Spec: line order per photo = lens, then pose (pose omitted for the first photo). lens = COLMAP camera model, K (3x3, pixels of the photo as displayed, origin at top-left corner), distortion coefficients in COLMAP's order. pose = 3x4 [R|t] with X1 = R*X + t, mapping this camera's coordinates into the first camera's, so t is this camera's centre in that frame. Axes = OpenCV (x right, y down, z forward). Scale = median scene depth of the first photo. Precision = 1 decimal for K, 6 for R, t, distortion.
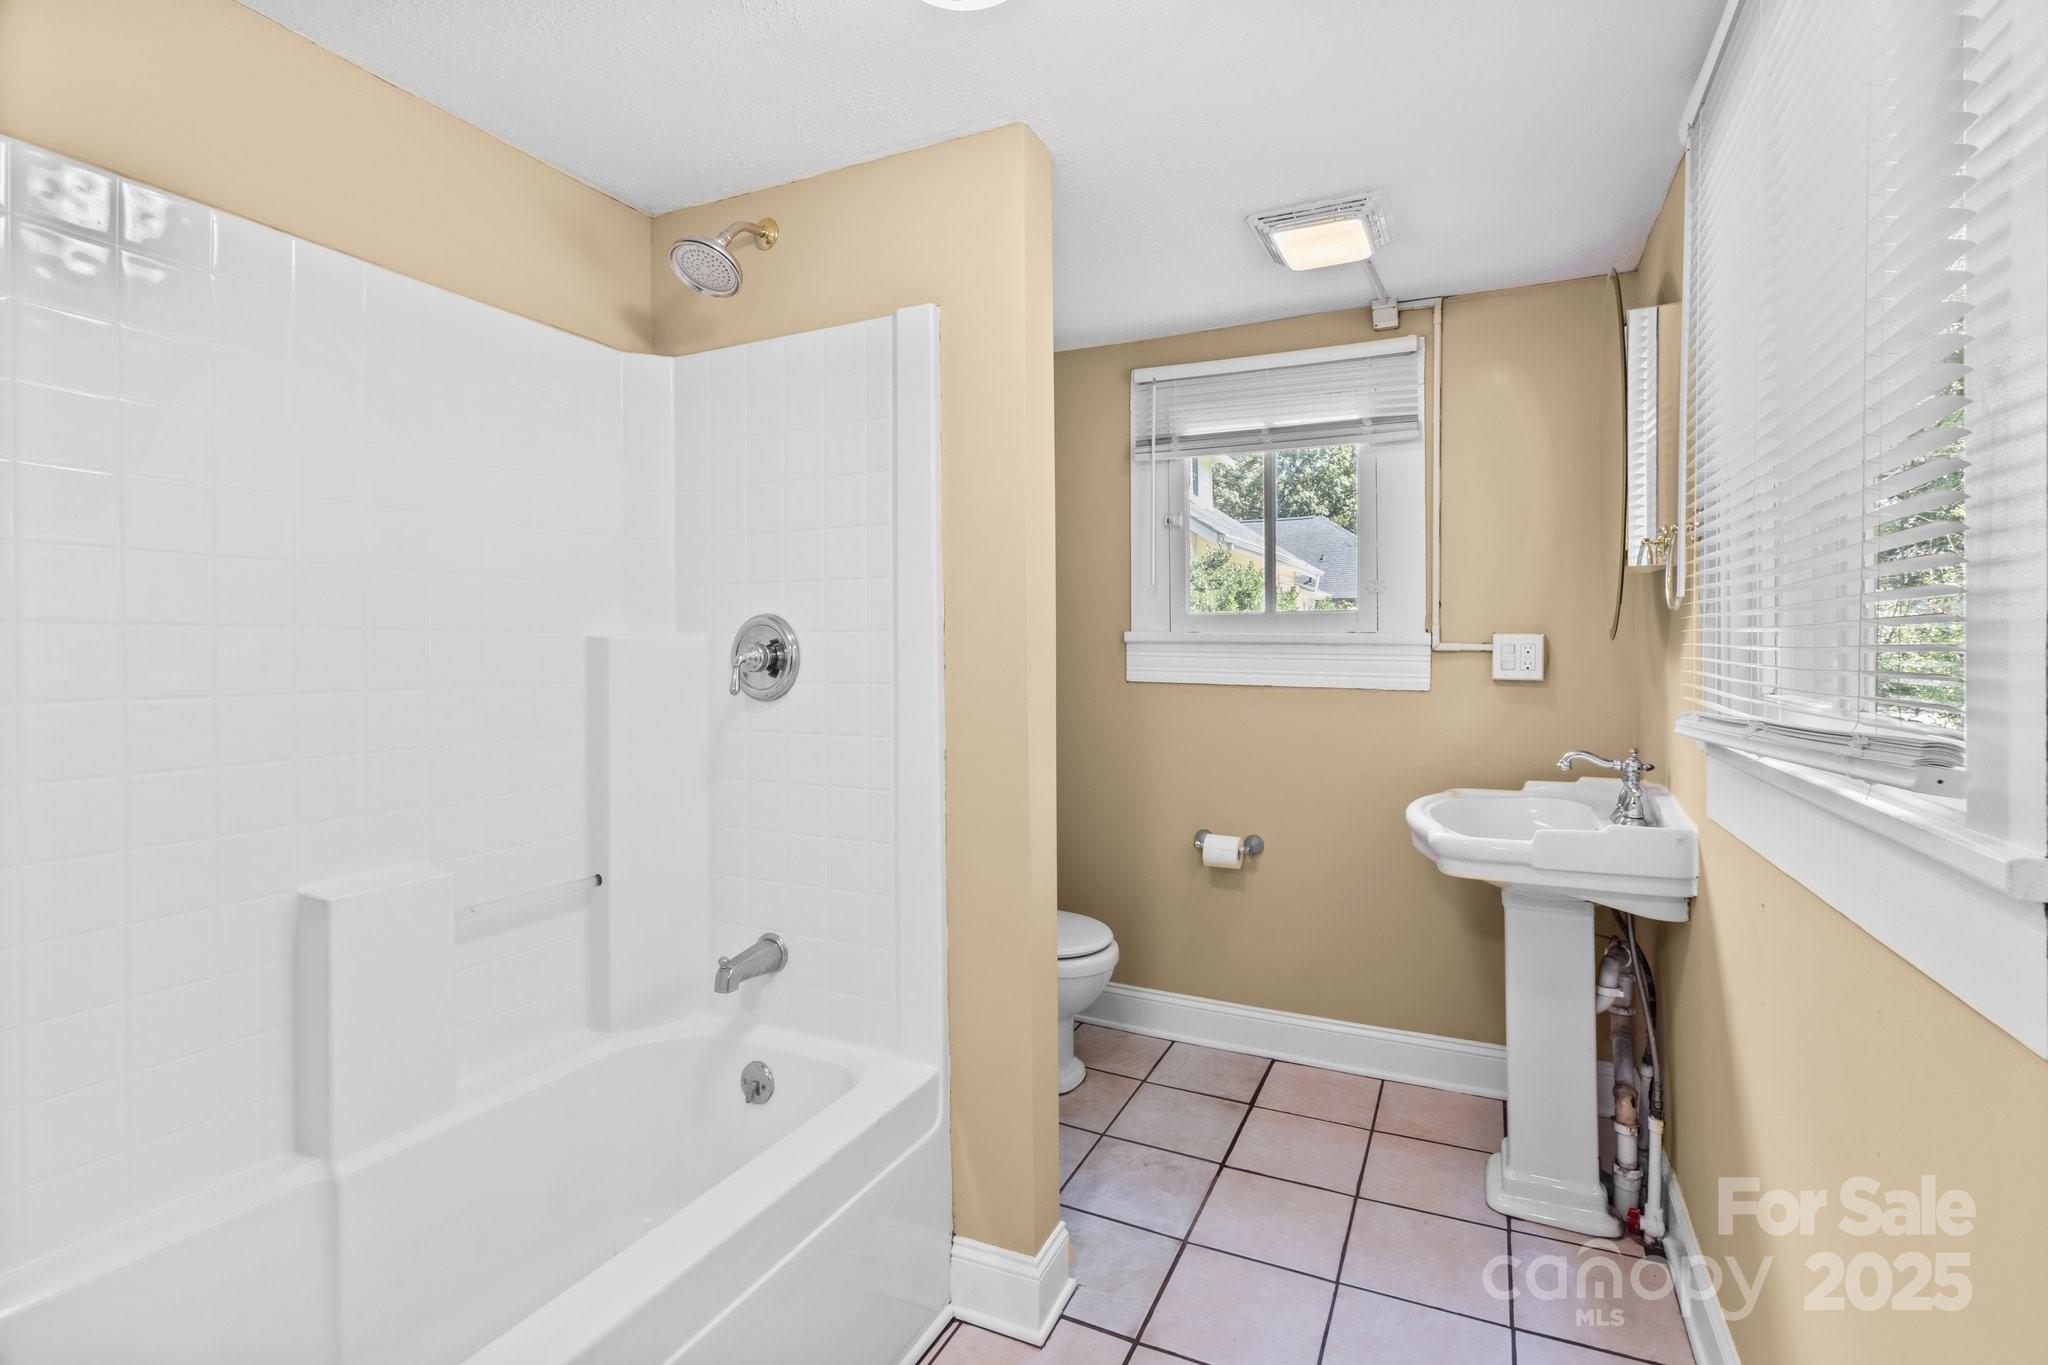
lens RADIAL K [[954.5, 0, 1024.4], [0, 954.5, 670.8], [0, 0, 1]] dist [-0.005861, -0.000489]
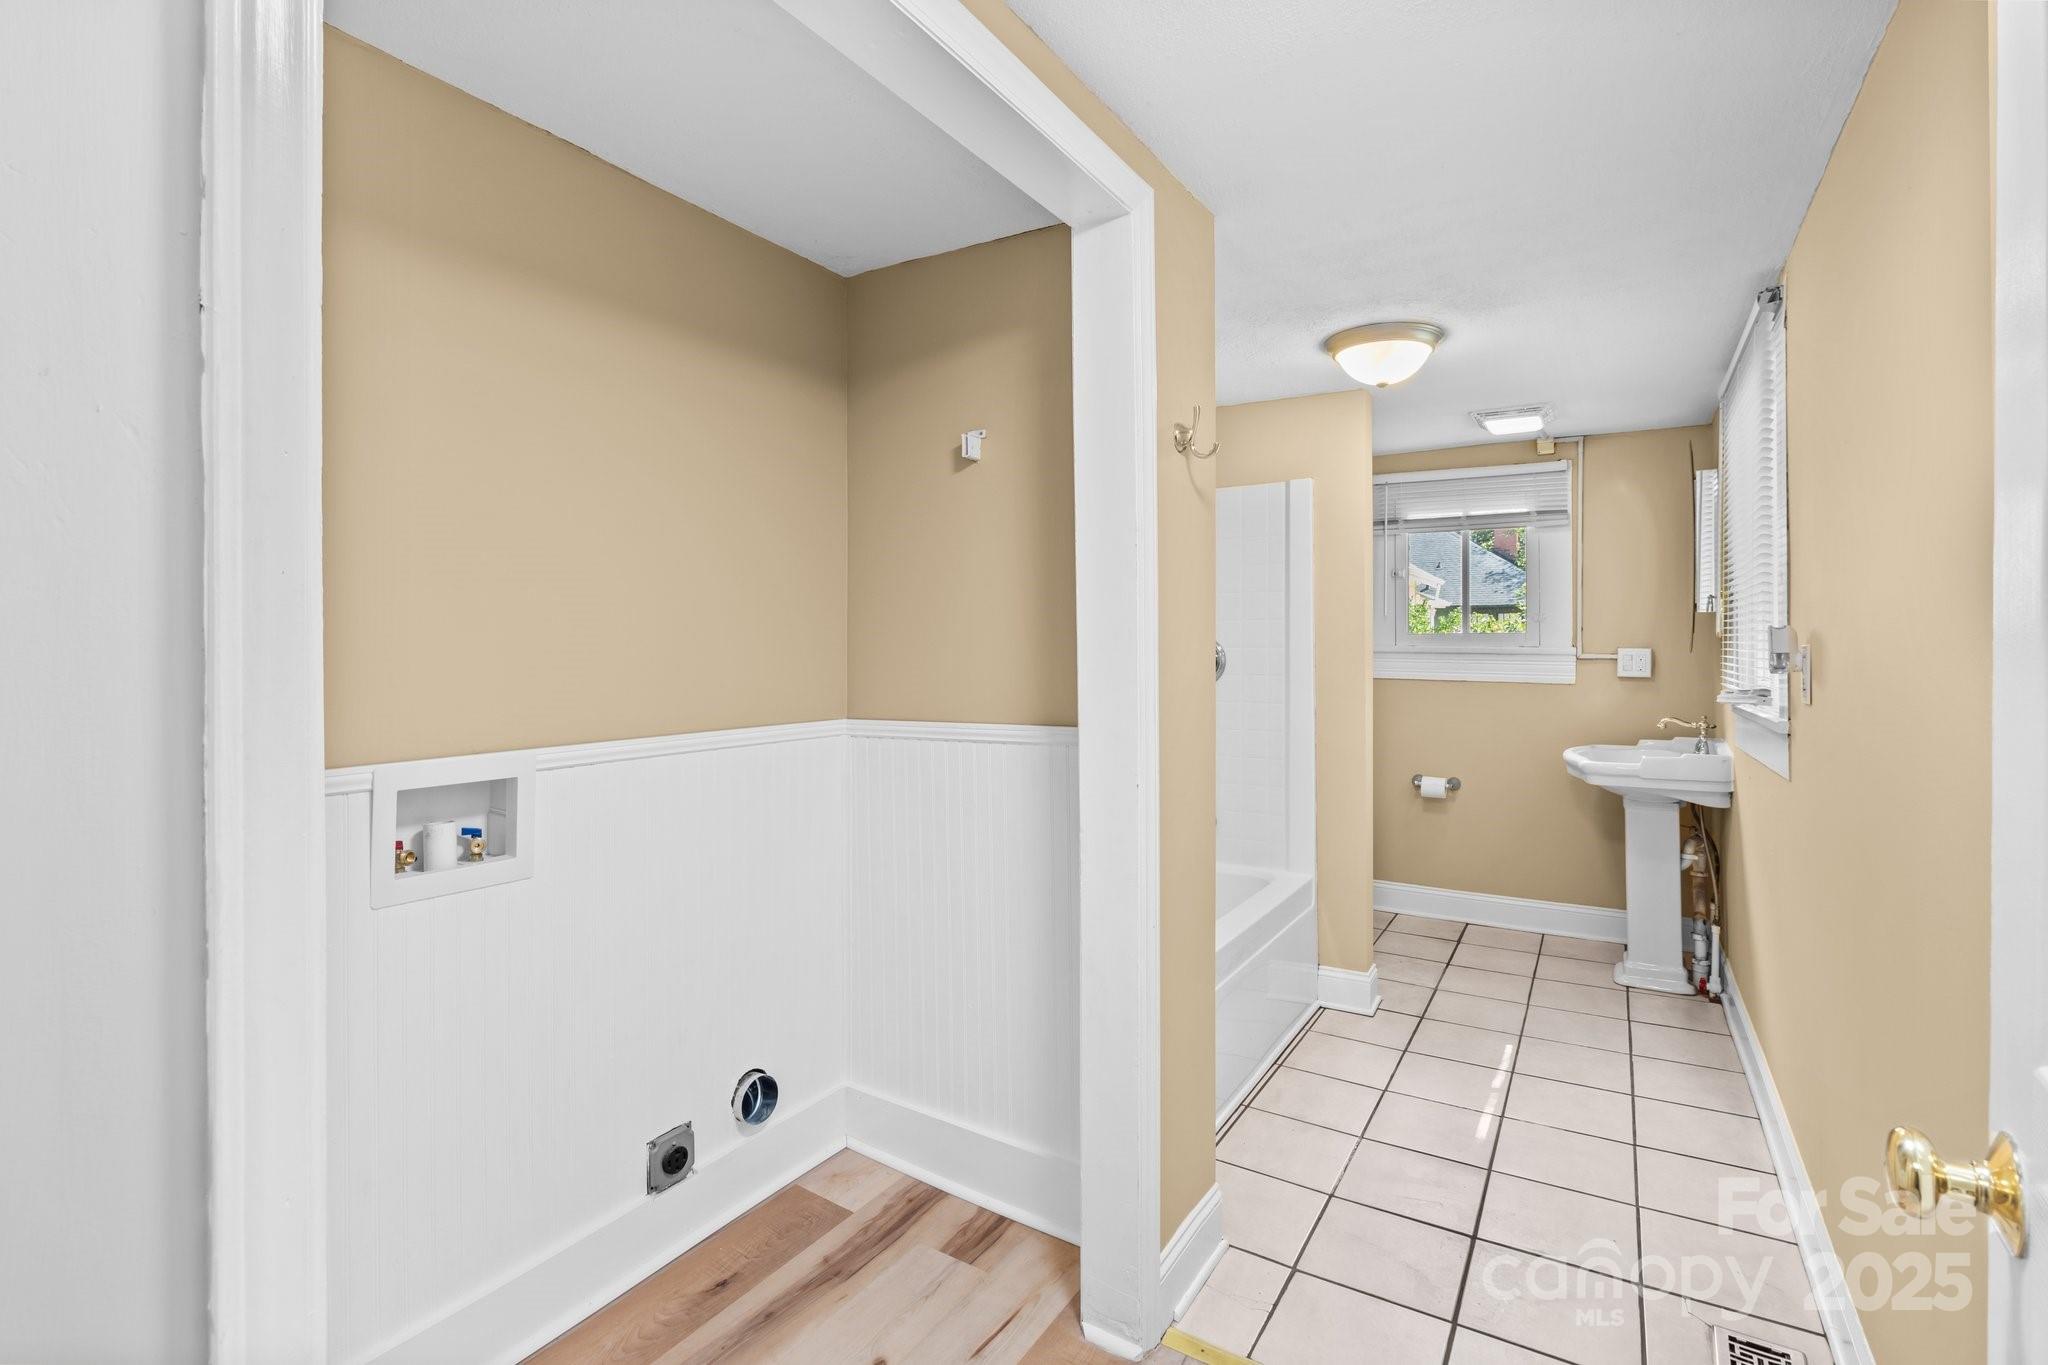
lens RADIAL K [[954.5, 0, 1023.5], [0, 954.5, 670.3], [0, 0, 1]] dist [-0.005861, -0.000489]
pose [[0.994890, 0.003170, -0.100919, -0.382955], [-0.003867, 0.999970, -0.006716, 0.014771], [0.100895, 0.007072, 0.994872, -0.780095]]
